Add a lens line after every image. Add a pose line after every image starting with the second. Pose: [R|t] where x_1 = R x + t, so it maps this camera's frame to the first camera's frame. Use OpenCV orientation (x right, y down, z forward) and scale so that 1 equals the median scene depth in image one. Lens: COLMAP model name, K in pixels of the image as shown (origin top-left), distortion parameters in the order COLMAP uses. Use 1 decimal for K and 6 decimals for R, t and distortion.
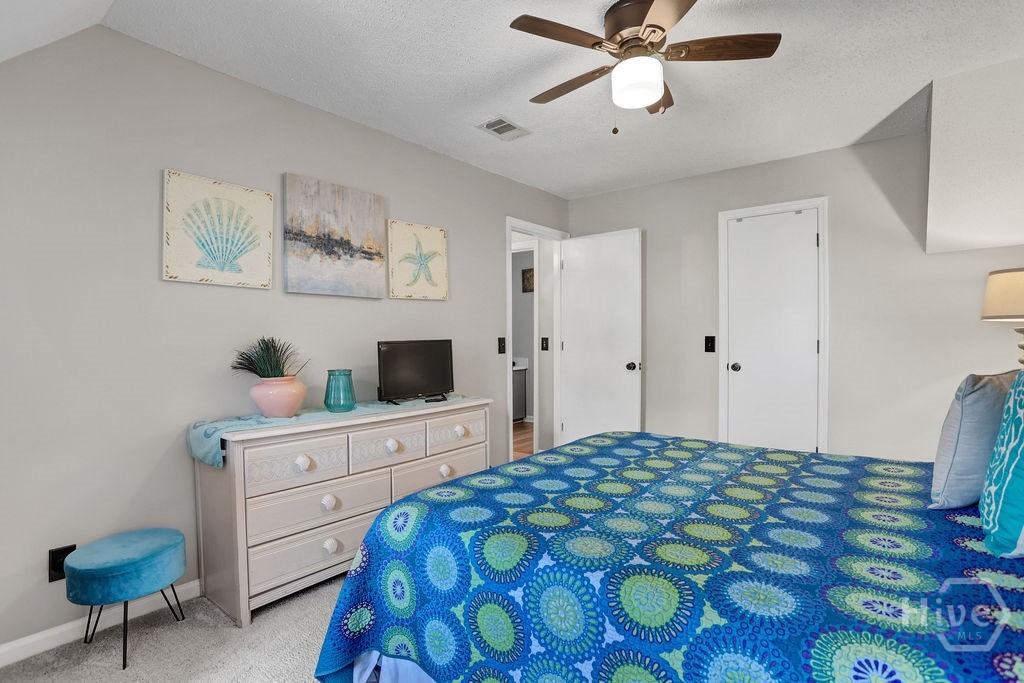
lens RADIAL K [[504.2, 0, 509.8], [0, 504.2, 366.8], [0, 0, 1]] dist [-0.069676, 0.019385]
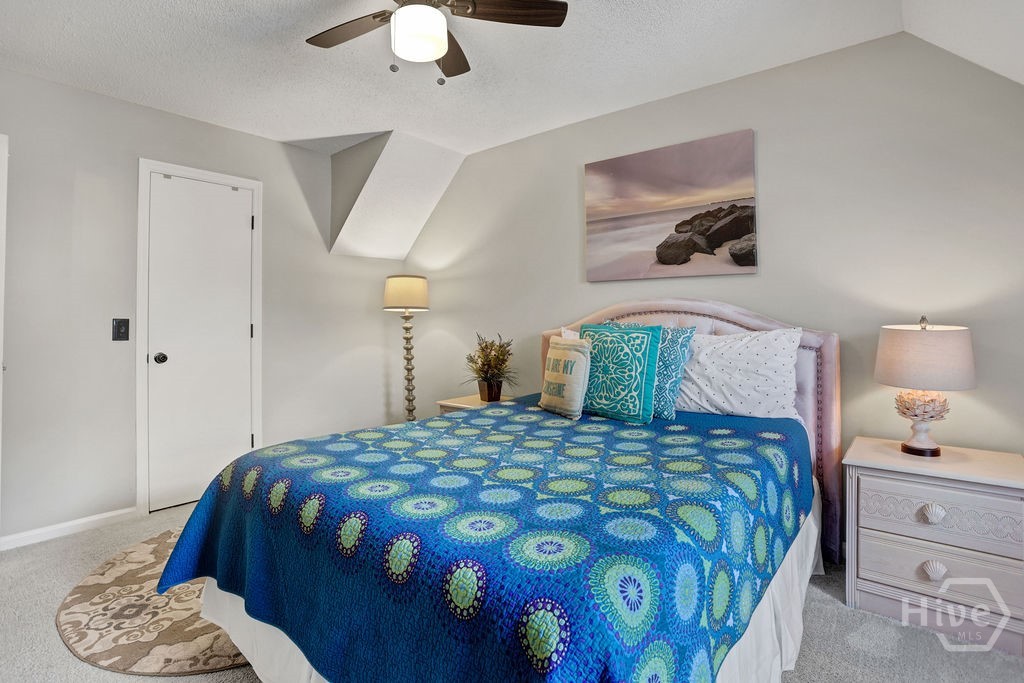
lens RADIAL K [[508.0, 0, 509.1], [0, 508.0, 327.7], [0, 0, 1]] dist [-0.067273, 0.030192]
pose [[0.023526, -0.001925, 0.999721, -0.472676], [0.059389, 0.998235, 0.000525, -0.022017], [-0.997958, 0.059360, 0.023599, 0.615875]]
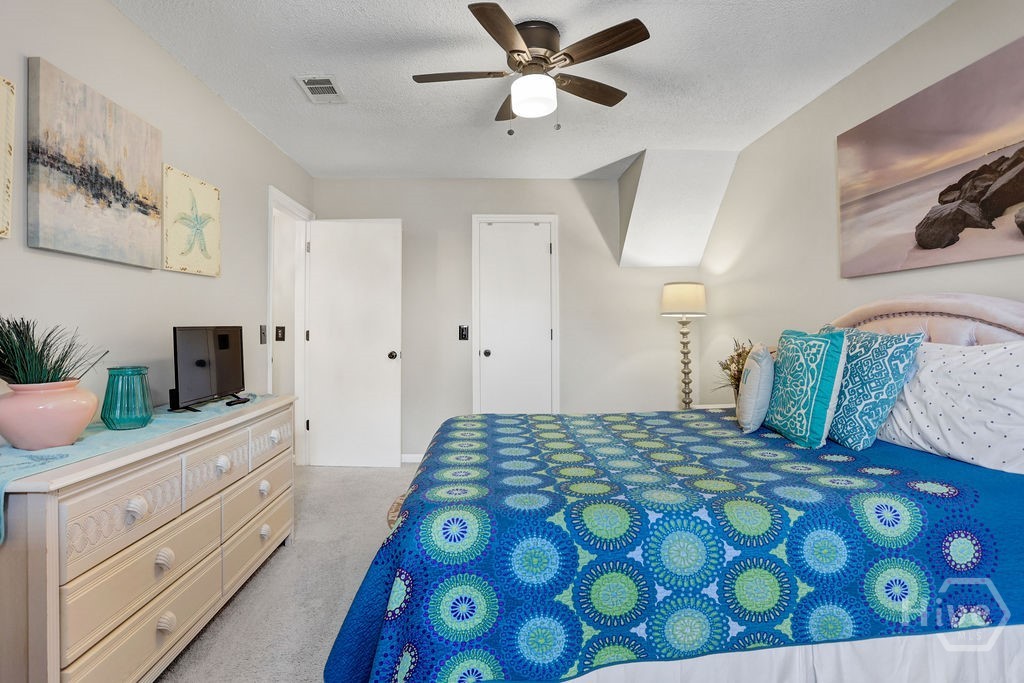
lens RADIAL K [[505.4, 0, 506.0], [0, 505.4, 340.2], [0, 0, 1]] dist [-0.073922, 0.029896]
pose [[0.753609, -0.009921, 0.657248, -0.393420], [0.035459, 0.999044, -0.025577, 0.004460], [-0.656366, 0.042581, 0.753240, 0.152378]]
